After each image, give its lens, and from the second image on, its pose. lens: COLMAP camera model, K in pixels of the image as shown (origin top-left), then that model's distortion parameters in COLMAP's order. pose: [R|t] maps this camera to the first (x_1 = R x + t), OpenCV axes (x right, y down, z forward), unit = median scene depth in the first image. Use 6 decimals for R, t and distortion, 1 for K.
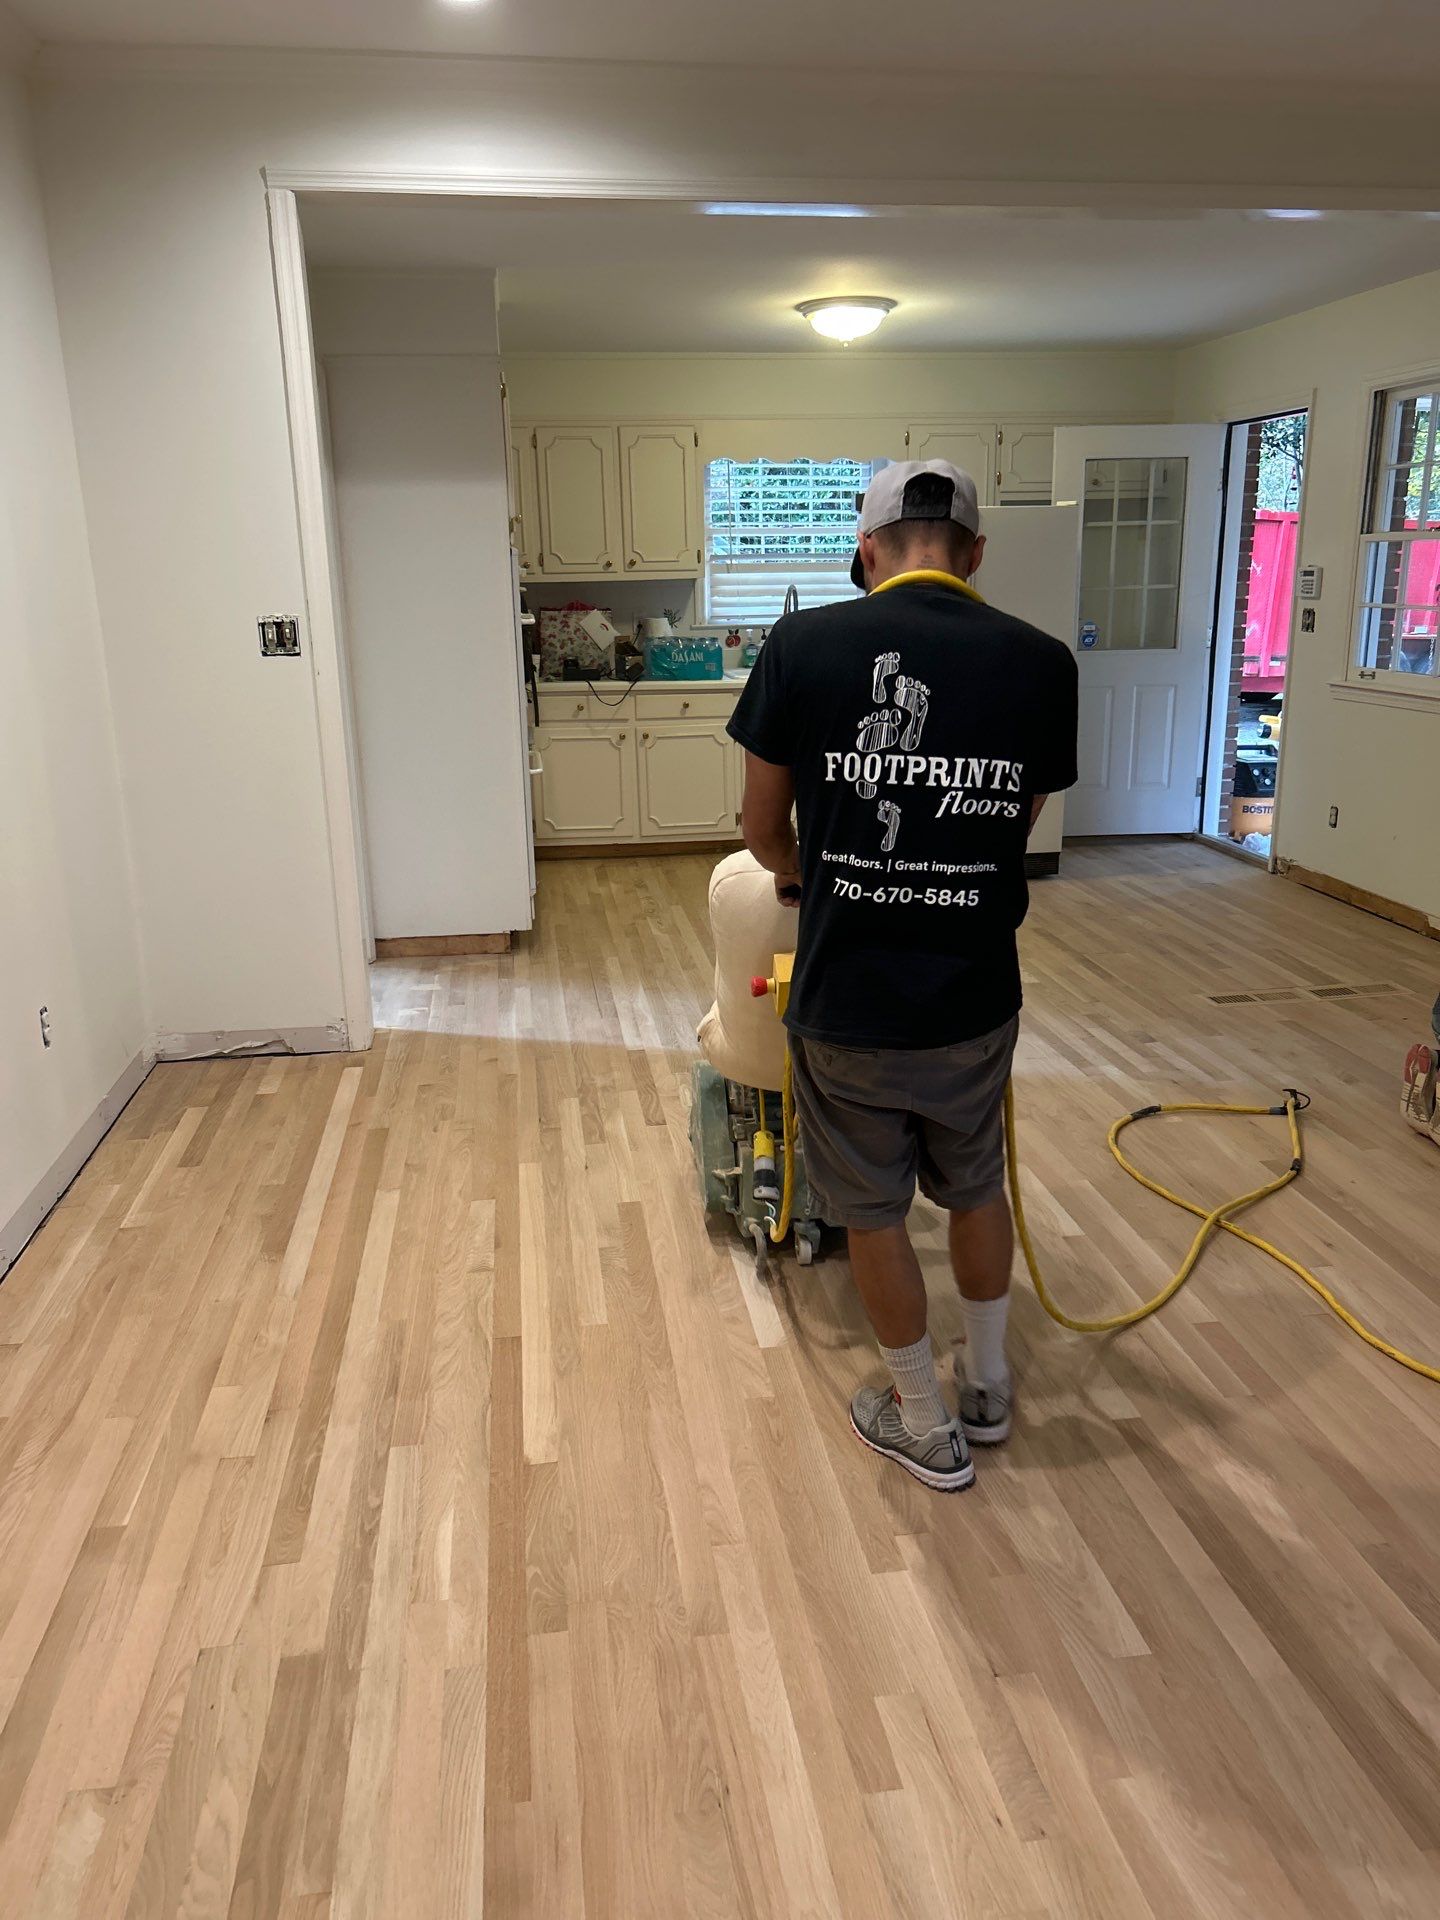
lens RADIAL K [[1463.7, 0, 725.6], [0, 1463.7, 1002.1], [0, 0, 1]] dist [-0.008629, -0.005489]
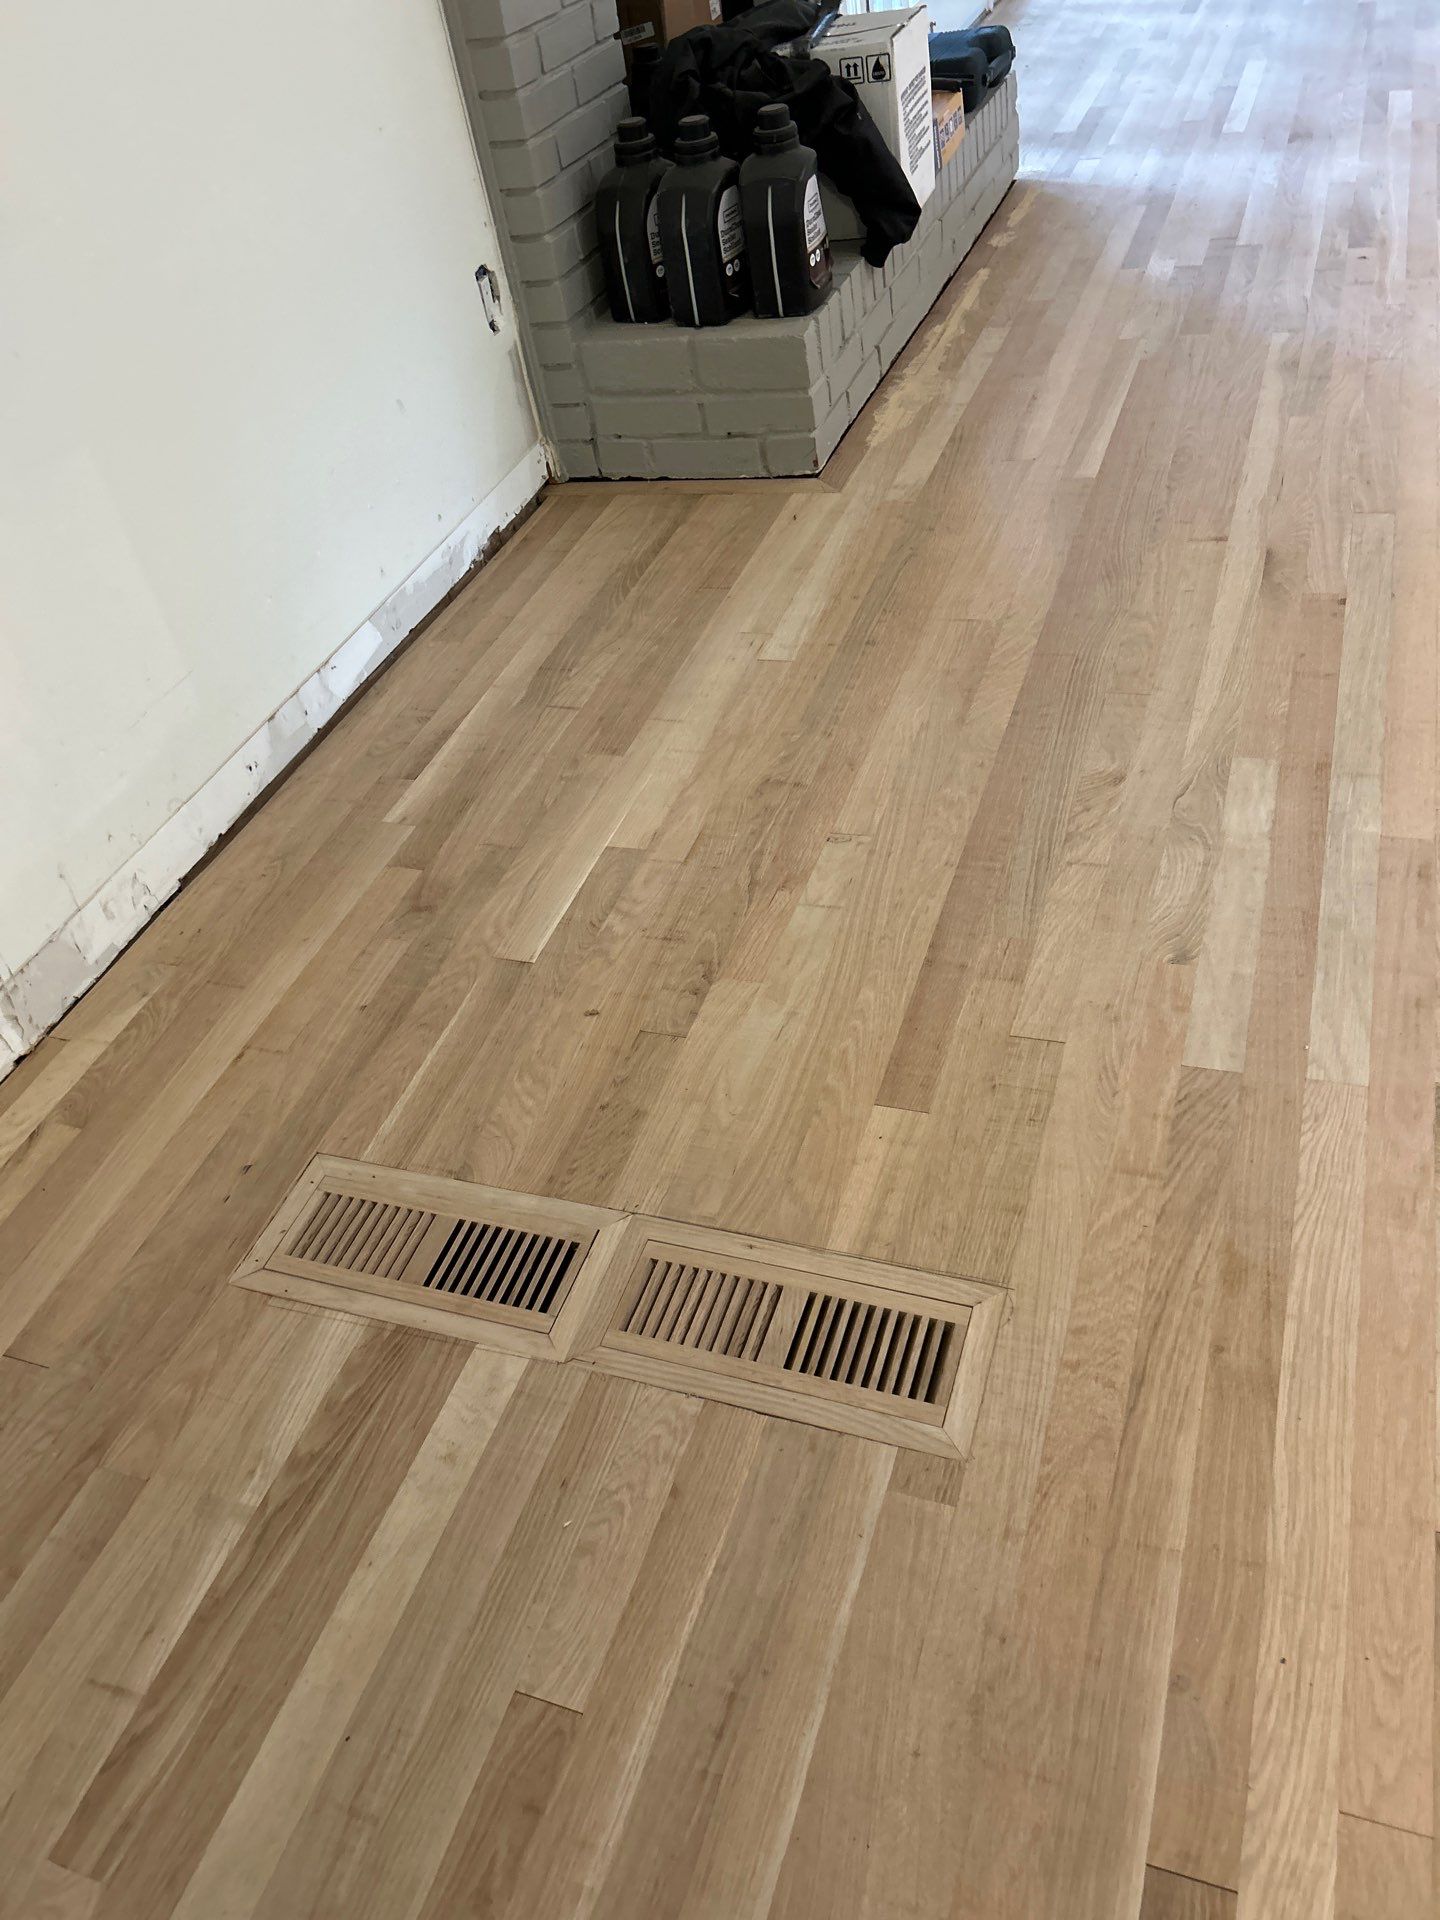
lens RADIAL K [[1452.1, 0, 708.3], [0, 1452.1, 960.9], [0, 0, 1]] dist [0.052846, -0.047615]
pose [[-0.867662, -0.193855, 0.457802, 0.266626], [0.299141, 0.531920, 0.792196, -0.250719], [-0.397086, 0.824306, -0.403537, 1.059107]]
